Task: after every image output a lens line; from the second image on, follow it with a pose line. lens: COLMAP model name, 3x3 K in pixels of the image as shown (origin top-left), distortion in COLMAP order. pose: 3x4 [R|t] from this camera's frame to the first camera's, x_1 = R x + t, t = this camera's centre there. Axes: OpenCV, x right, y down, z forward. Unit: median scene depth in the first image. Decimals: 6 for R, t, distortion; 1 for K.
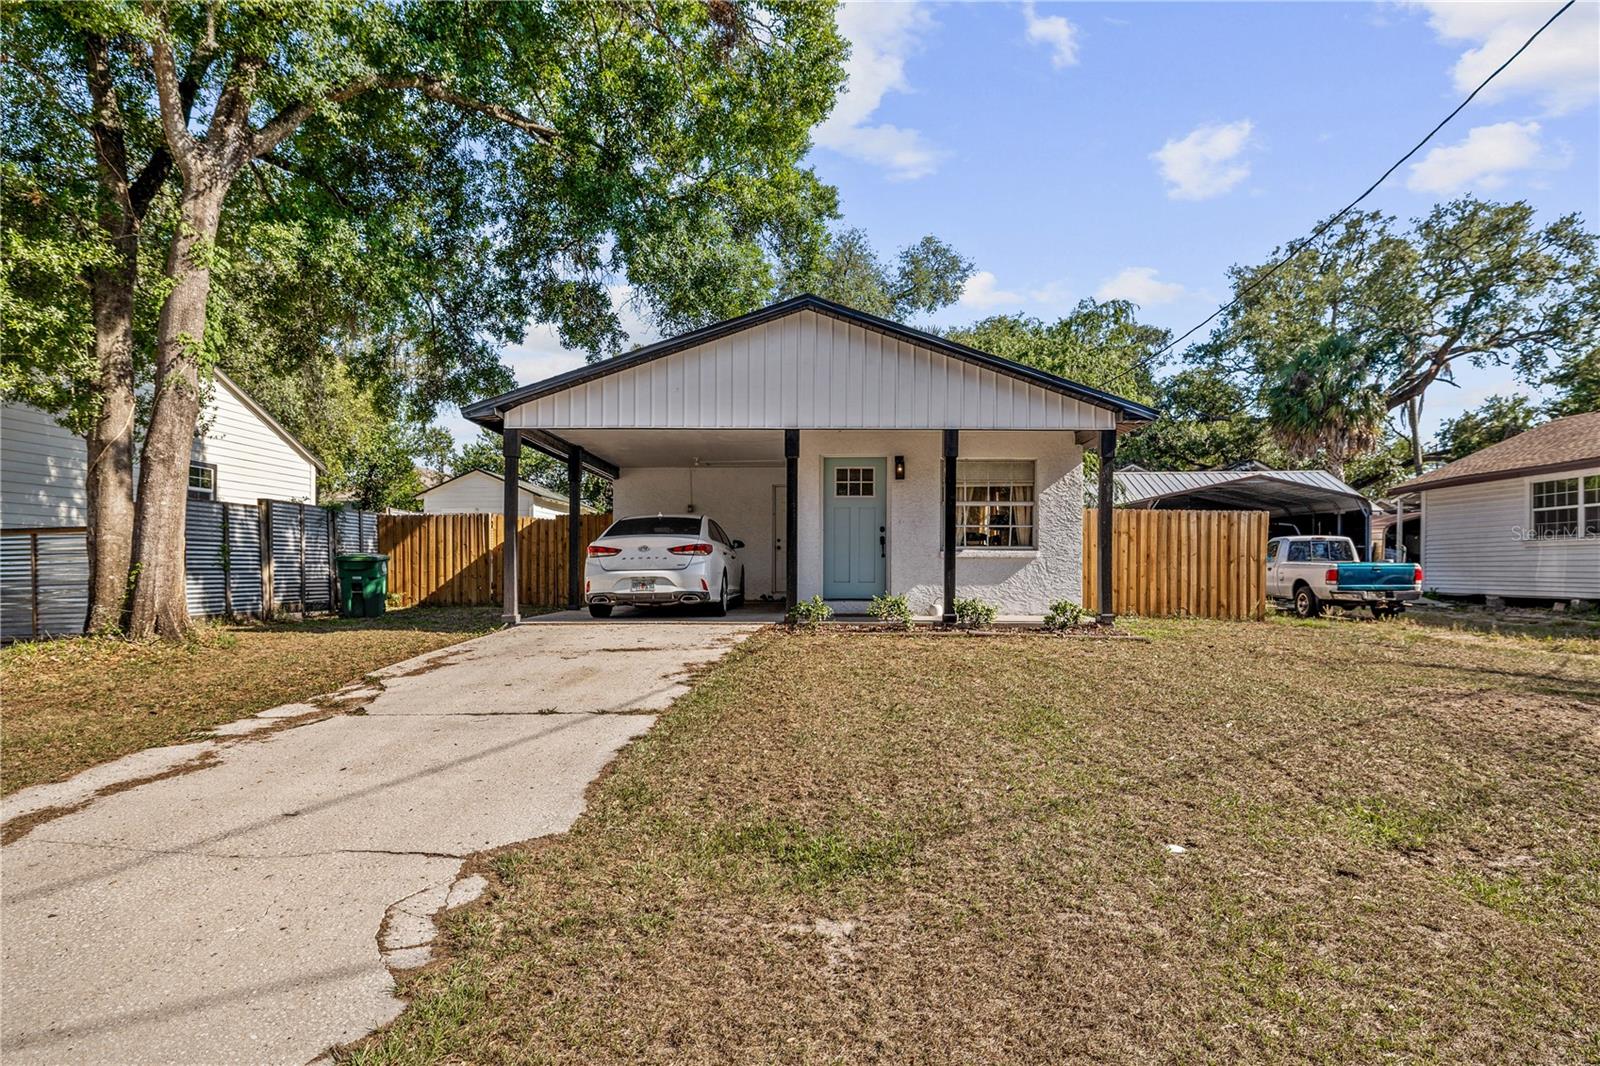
lens RADIAL K [[925.8, 0, 809.8], [0, 925.8, 564.6], [0, 0, 1]] dist [-0.000819, -0.000667]
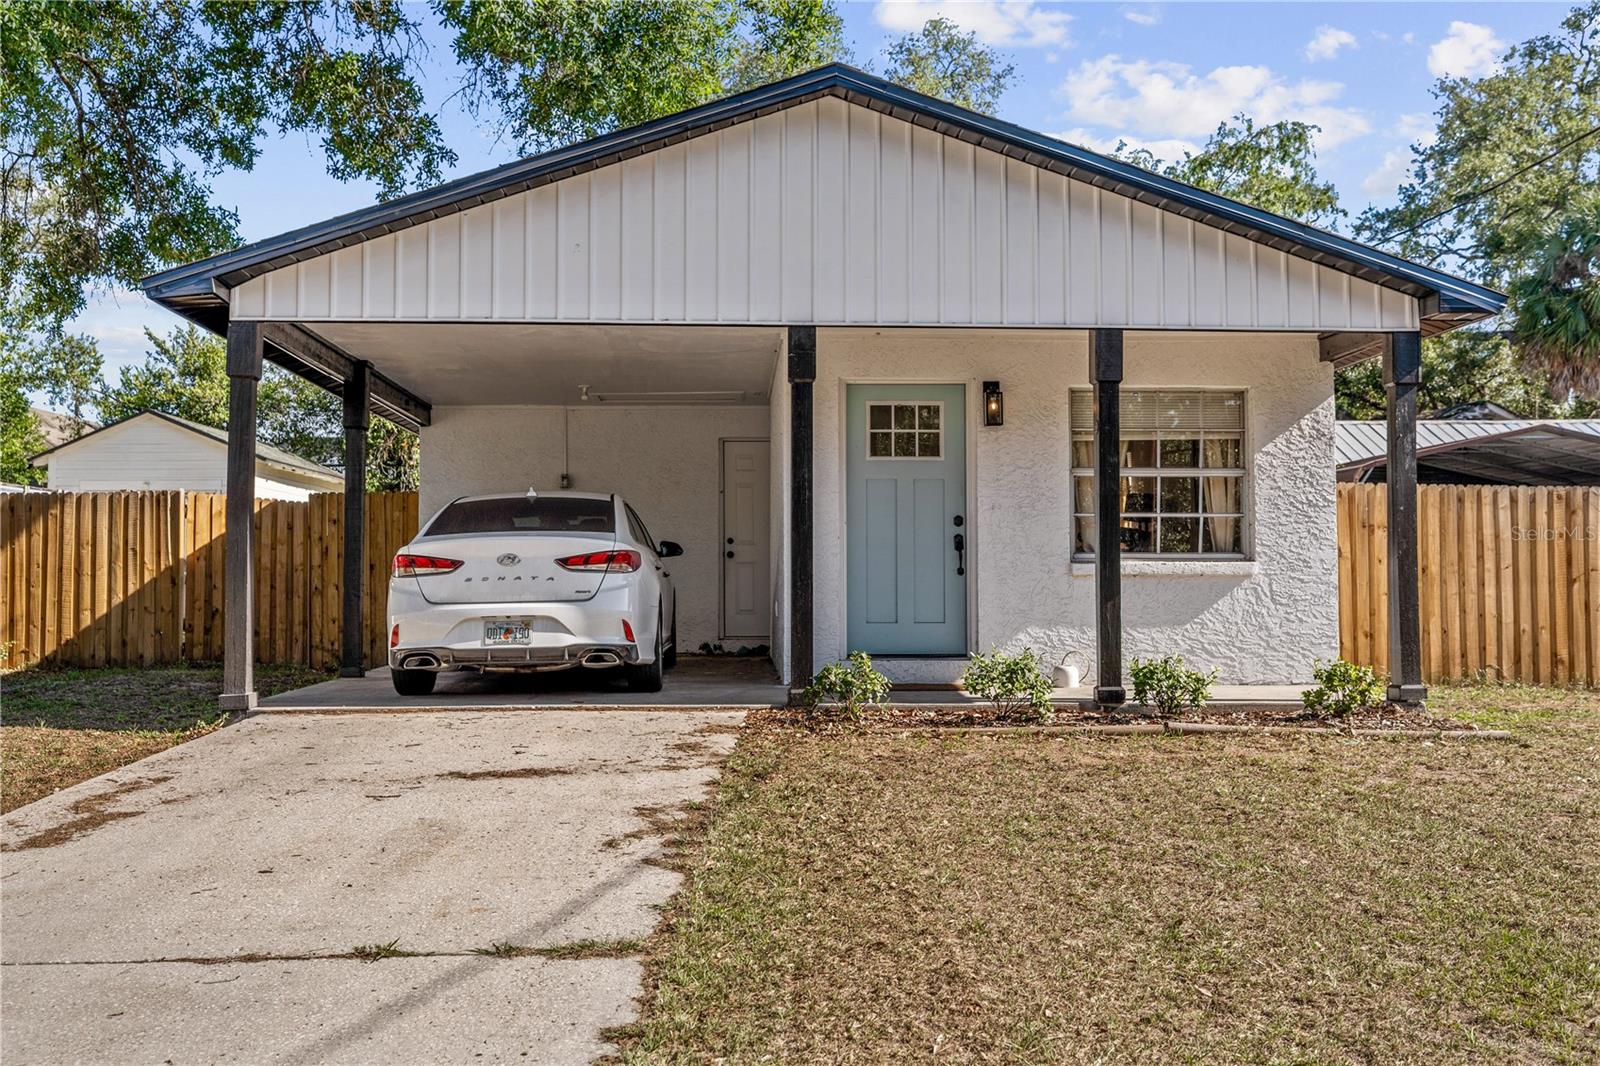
lens RADIAL K [[1551.5, 0, 784.3], [0, 1551.5, 508.4], [0, 0, 1]] dist [0.002052, 0.000000]
pose [[0.998594, 0.000538, 0.053011, -0.060536], [0.001832, 0.999002, -0.044638, -0.005810], [-0.052982, 0.044673, 0.997596, 0.121188]]
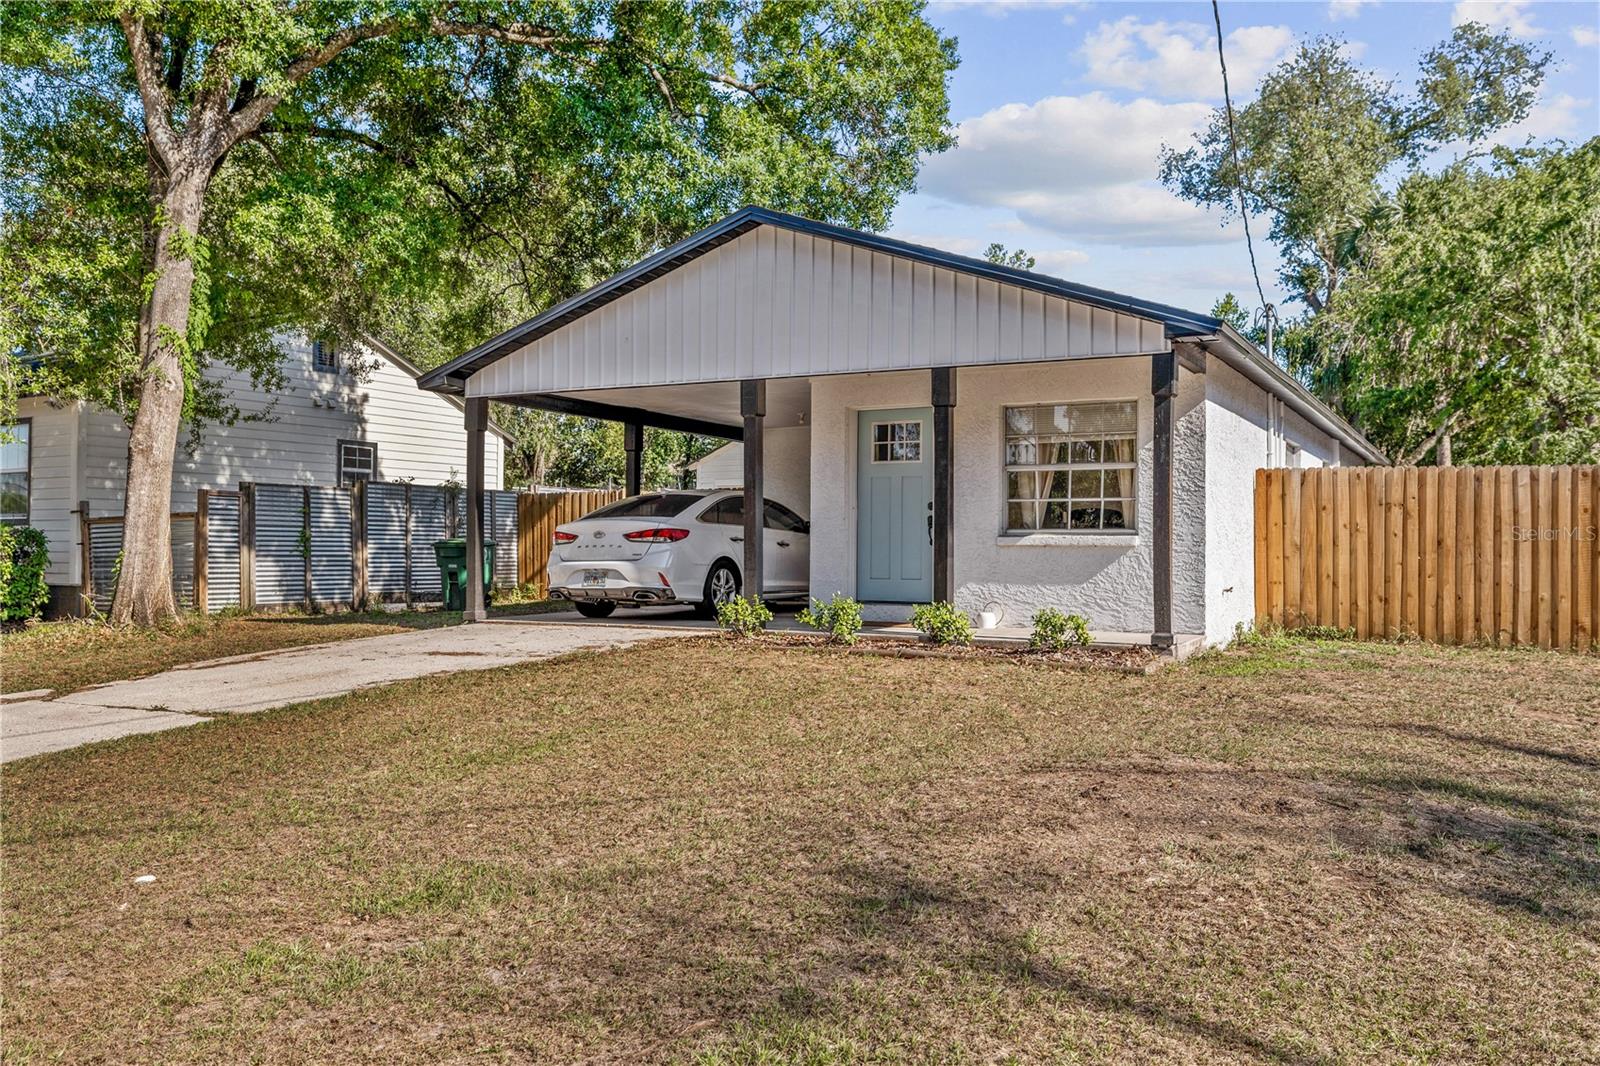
lens RADIAL K [[1300.4, 0, 793.9], [0, 1300.4, 524.8], [0, 0, 1]] dist [0.013066, -0.012142]
pose [[0.880637, -0.004676, -0.473769, 0.427319], [-0.002677, 0.999886, -0.014845, -0.007573], [0.473785, 0.014341, 0.880524, 0.049667]]
